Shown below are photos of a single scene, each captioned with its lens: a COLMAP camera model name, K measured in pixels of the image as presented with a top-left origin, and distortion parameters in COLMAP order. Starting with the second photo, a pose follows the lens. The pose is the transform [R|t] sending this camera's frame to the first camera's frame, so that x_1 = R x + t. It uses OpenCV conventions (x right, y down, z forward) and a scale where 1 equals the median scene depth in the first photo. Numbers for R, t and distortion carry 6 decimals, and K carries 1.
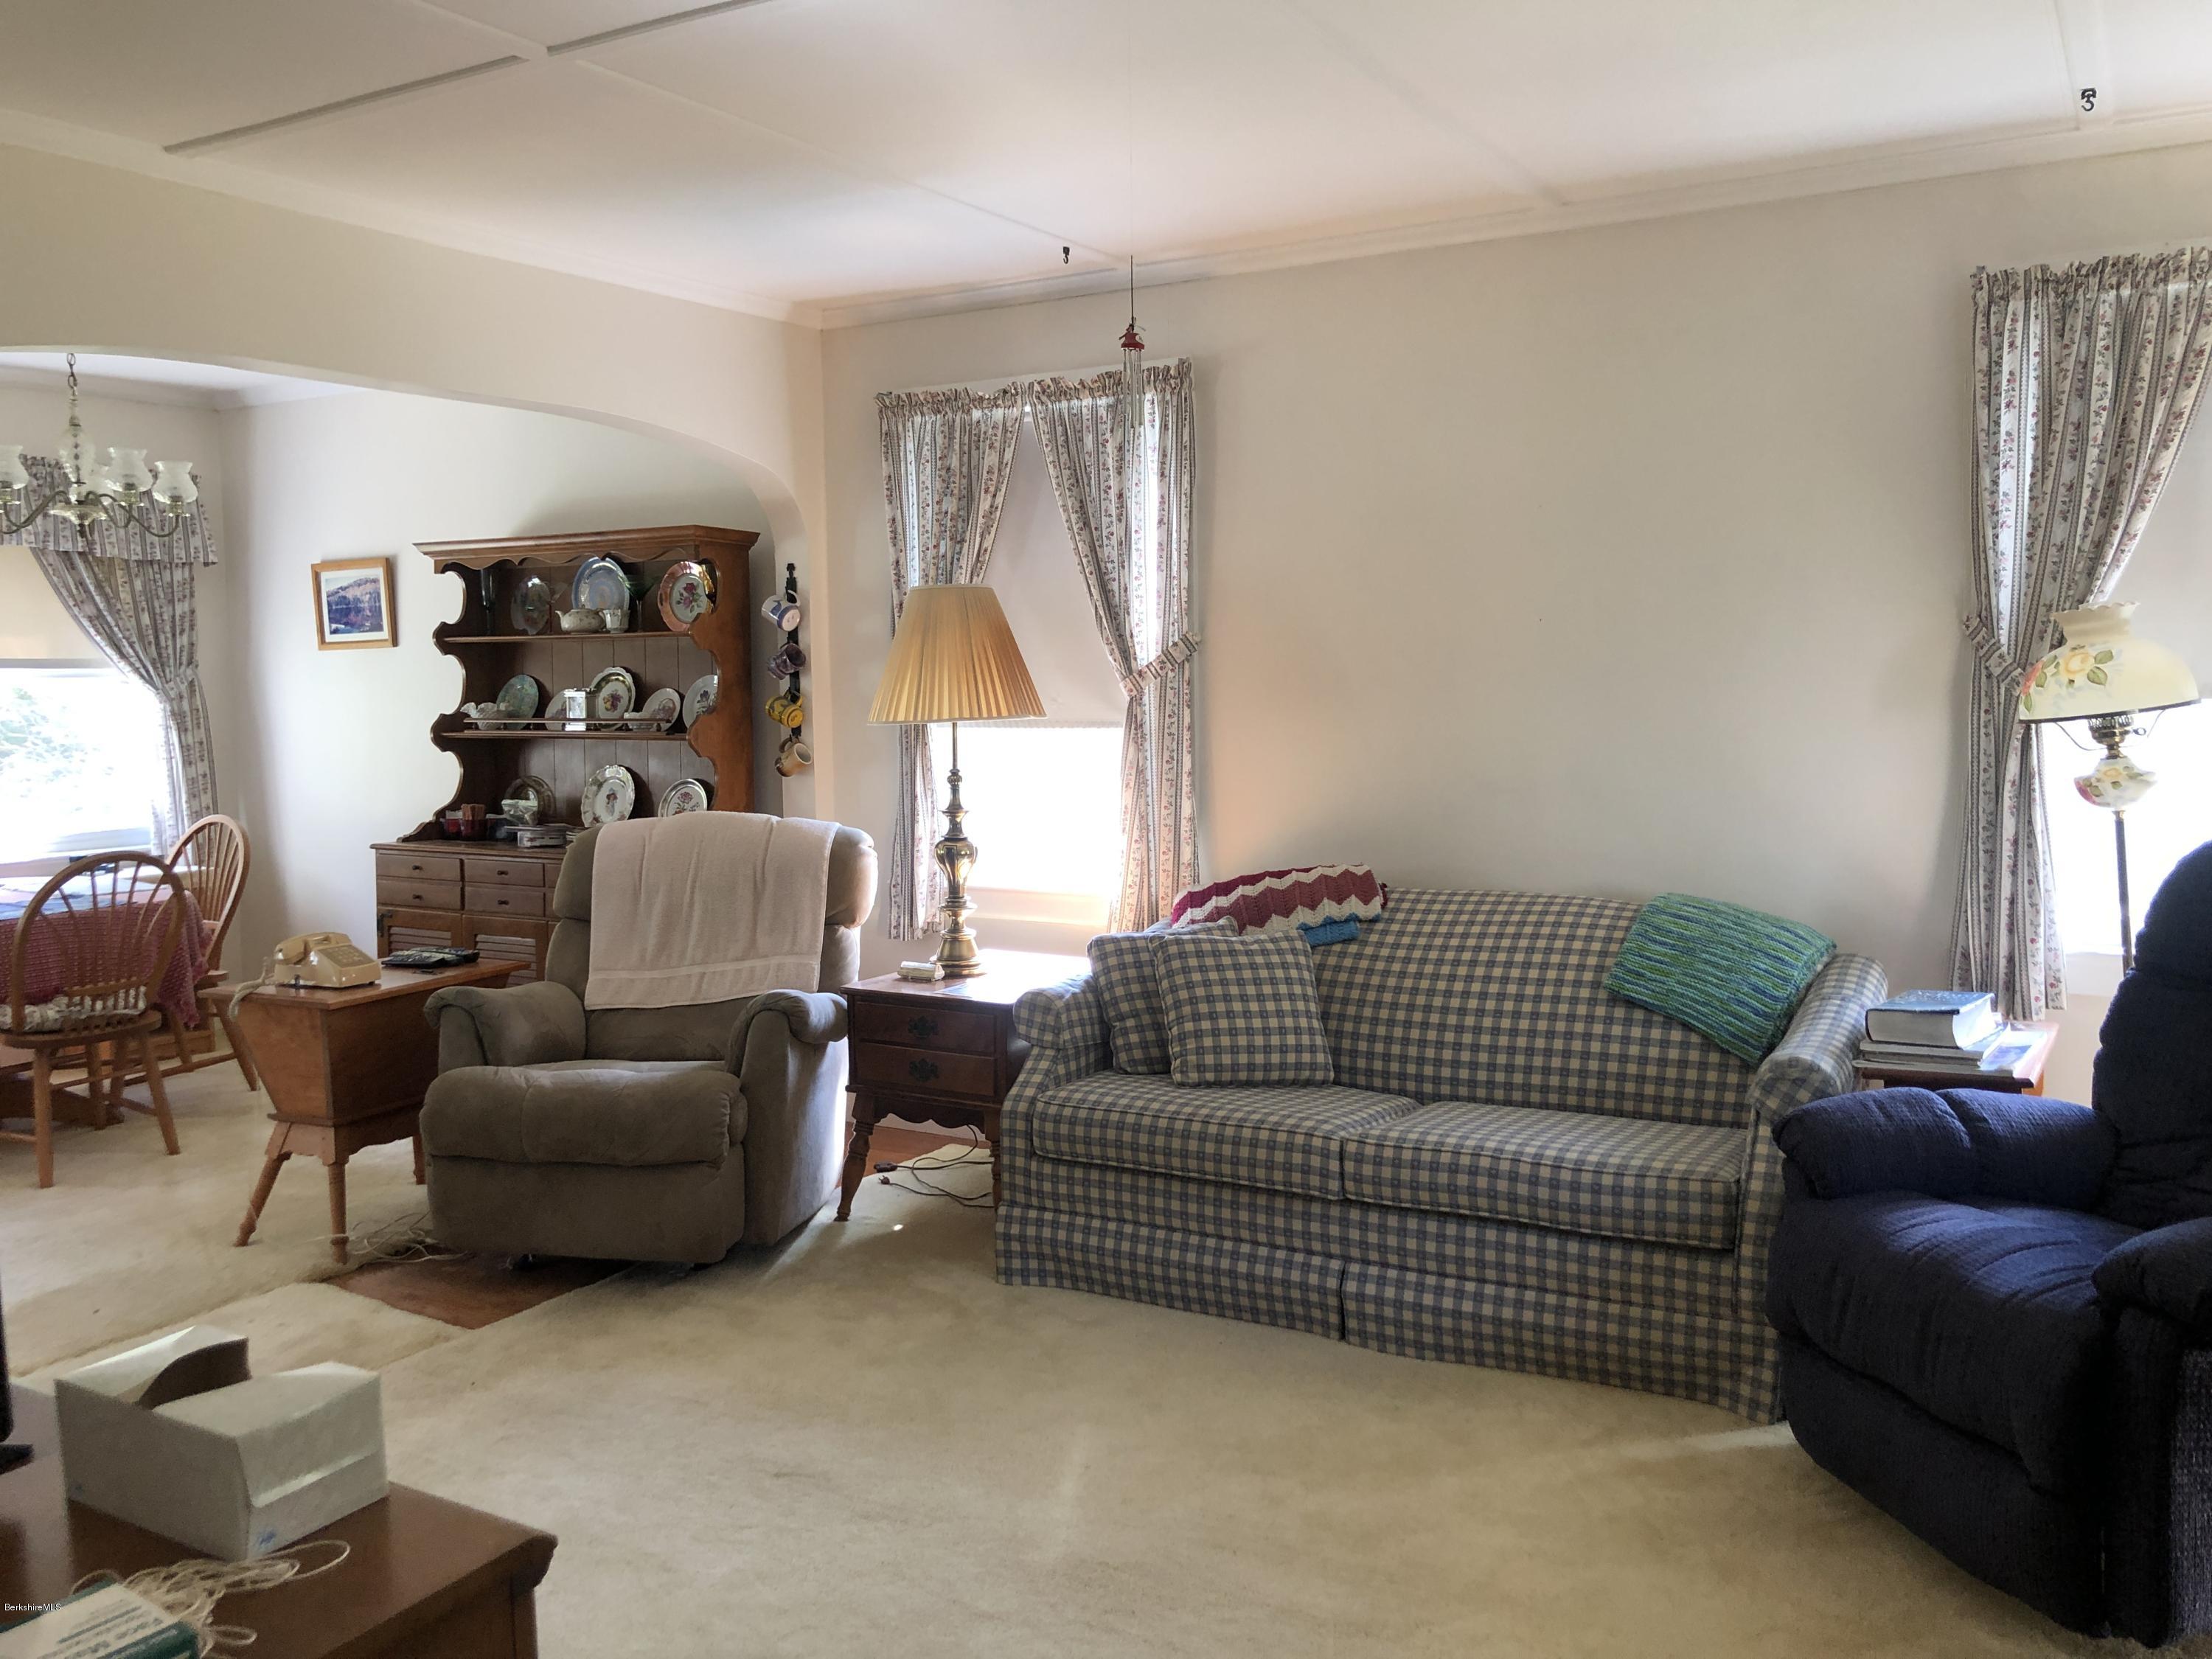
lens RADIAL K [[1767.2, 0, 1106.2], [0, 1767.2, 781.3], [0, 0, 1]] dist [0.002777, -0.038376]
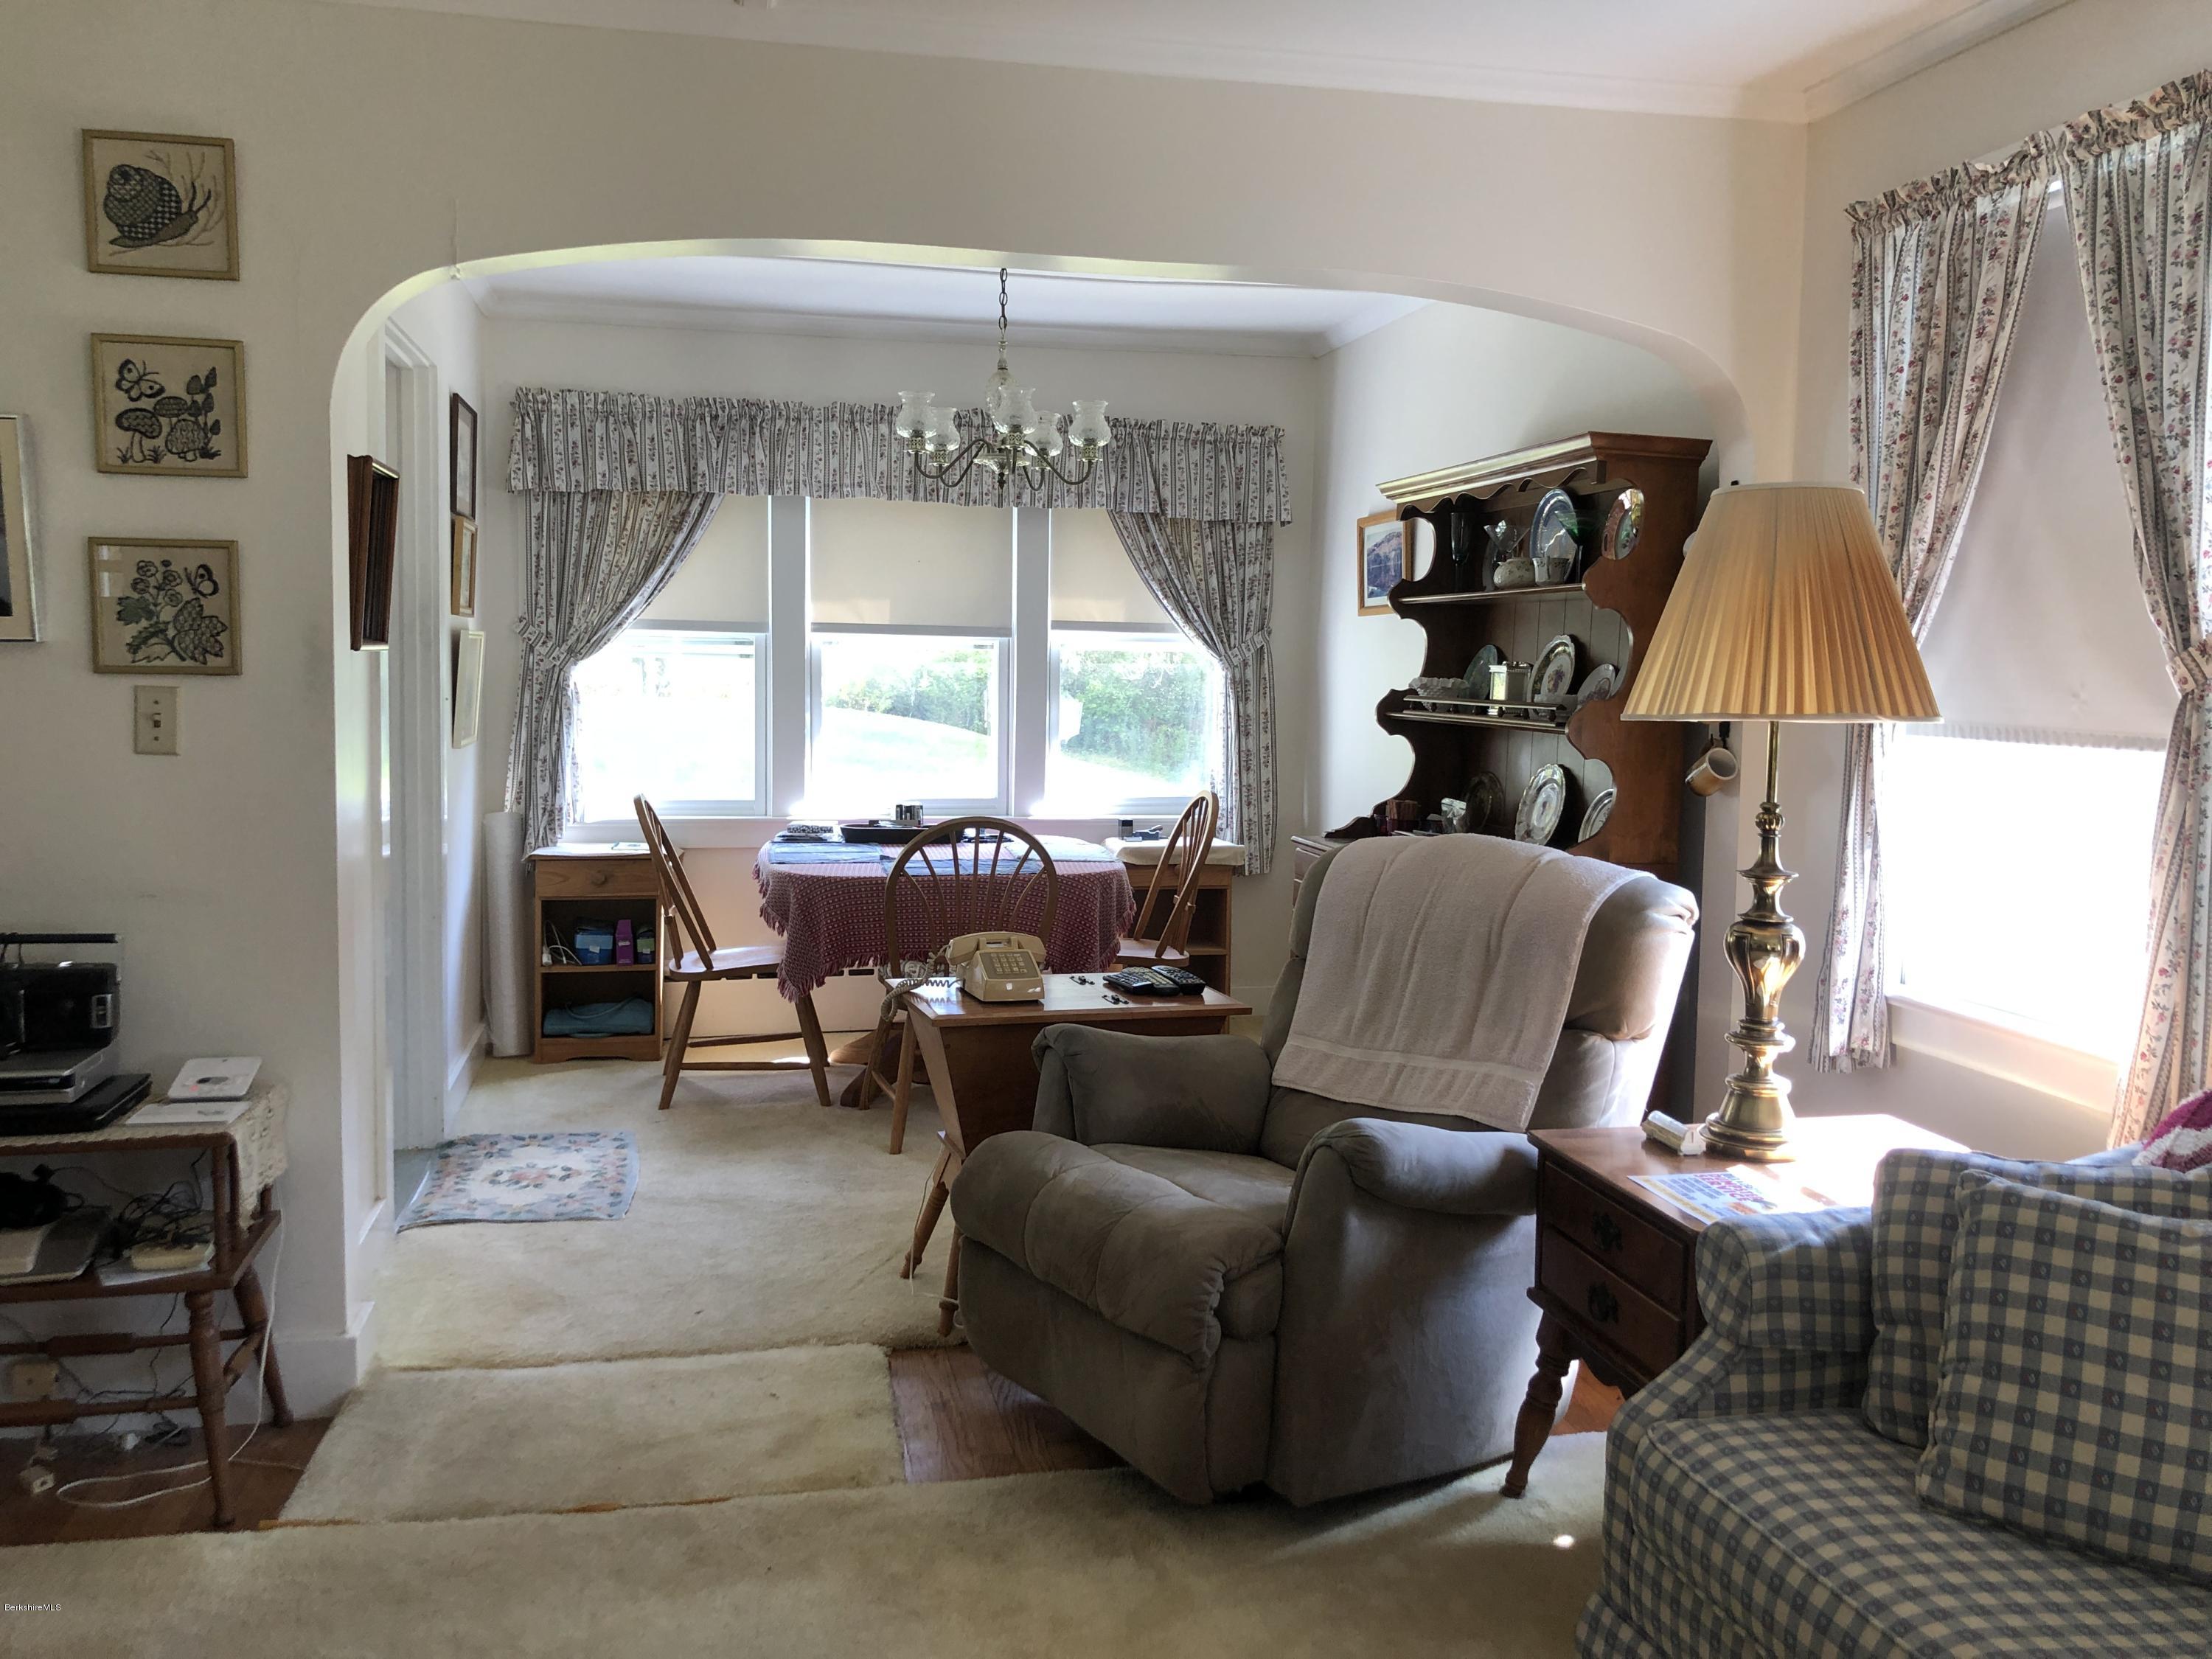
lens RADIAL K [[1767.2, 0, 1106.2], [0, 1767.2, 781.3], [0, 0, 1]] dist [0.002777, -0.038376]
pose [[0.670958, 0.073902, -0.737803, 0.182913], [-0.071409, 0.996836, 0.034908, -0.017365], [0.738049, 0.029264, 0.674113, 0.411262]]
